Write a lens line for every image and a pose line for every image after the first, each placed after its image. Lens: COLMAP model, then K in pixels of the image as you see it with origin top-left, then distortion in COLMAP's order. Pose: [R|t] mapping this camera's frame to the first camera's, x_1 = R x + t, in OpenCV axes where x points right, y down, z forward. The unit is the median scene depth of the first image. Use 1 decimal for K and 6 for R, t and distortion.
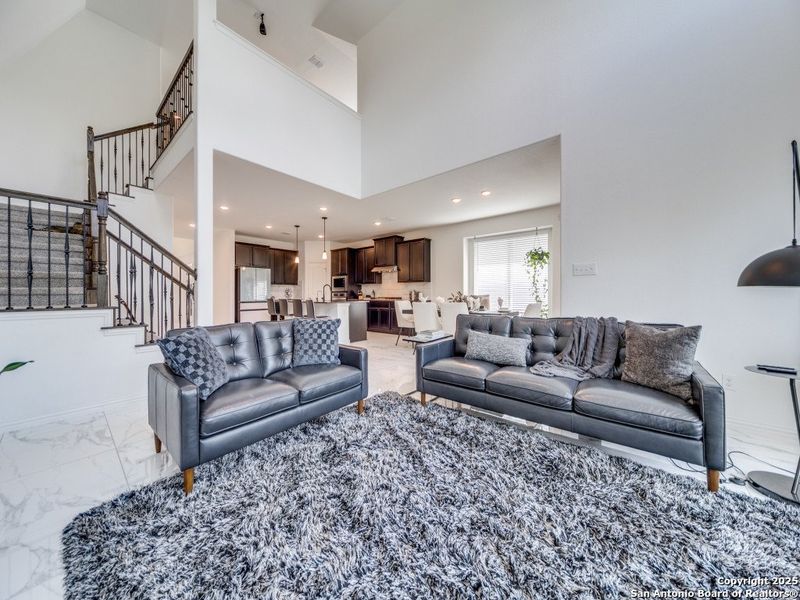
lens RADIAL K [[282.7, 0, 400.3], [0, 282.7, 295.2], [0, 0, 1]] dist [0.000016, 0.000000]
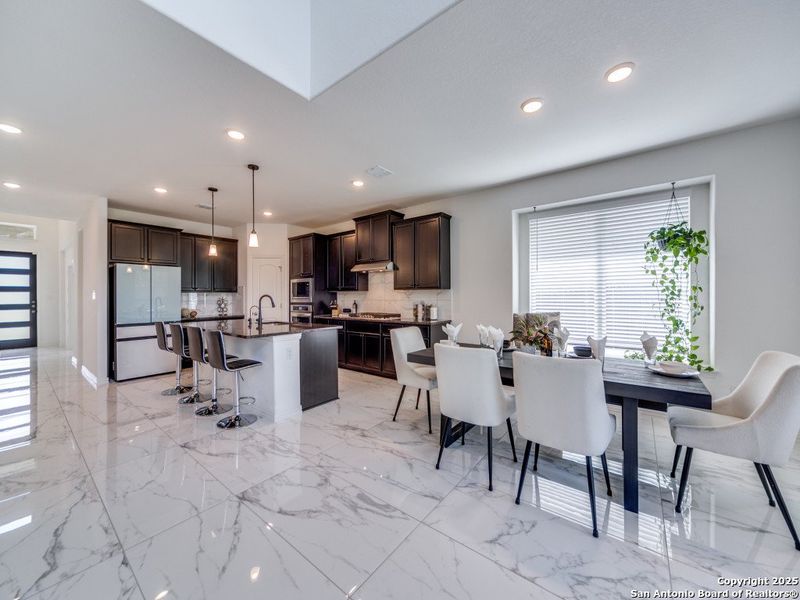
lens RADIAL K [[304.2, 0, 403.3], [0, 304.2, 294.6], [0, 0, 1]] dist [-0.000113, -0.000060]
pose [[0.999513, -0.003342, 0.031010, -0.009896], [0.003648, 0.999945, -0.009812, -0.028203], [-0.030976, 0.009920, 0.999471, 0.360220]]
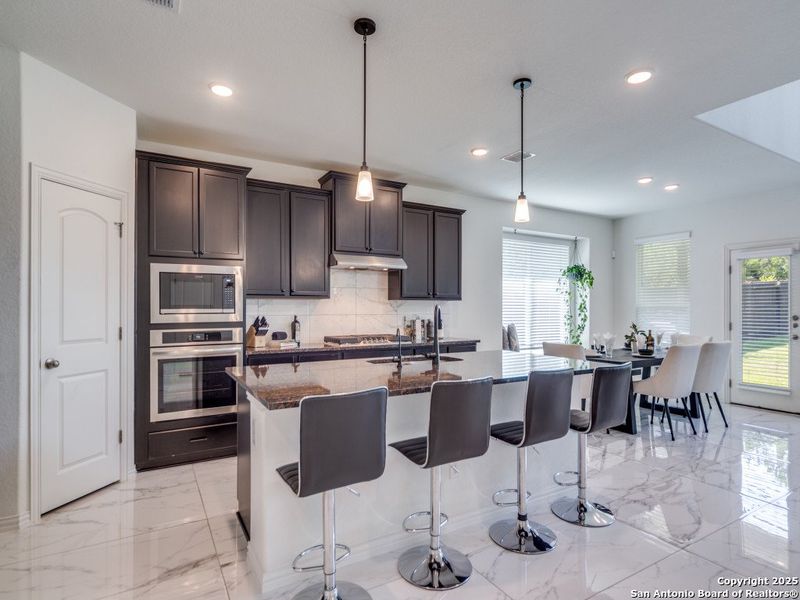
lens RADIAL K [[431.1, 0, 398.5], [0, 431.1, 306.1], [0, 0, 1]] dist [0.001346, 0.000038]
pose [[0.347771, 0.008013, 0.937545, -0.599203], [0.002464, 0.999952, -0.009460, -0.028901], [-0.937576, 0.005600, 0.347735, 0.787800]]
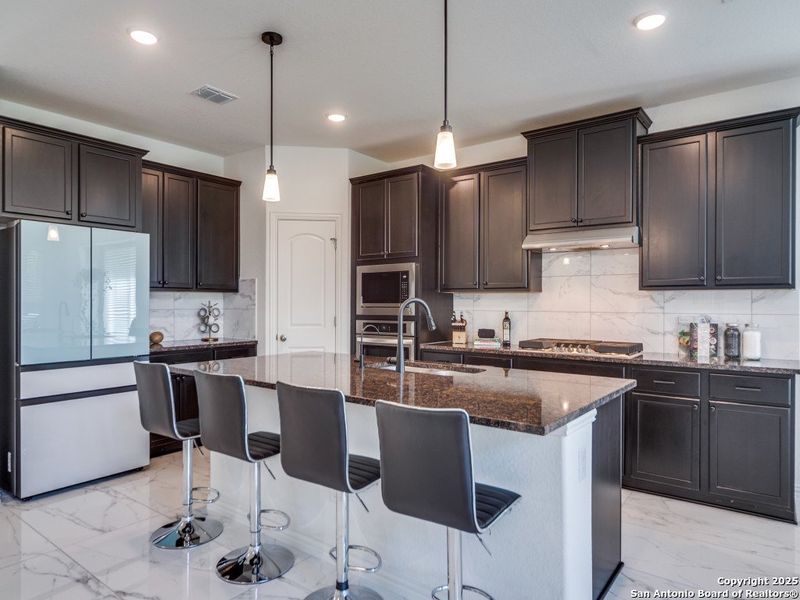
lens RADIAL K [[502.3, 0, 400.0], [0, 502.3, 300.0], [0, 0, 1]] dist [-0.001446, -0.000874]
pose [[0.999121, 0.007917, 0.041173, -0.253589], [-0.007495, 0.999918, -0.010378, -0.028452], [-0.041252, 0.010060, 0.999098, 0.543110]]
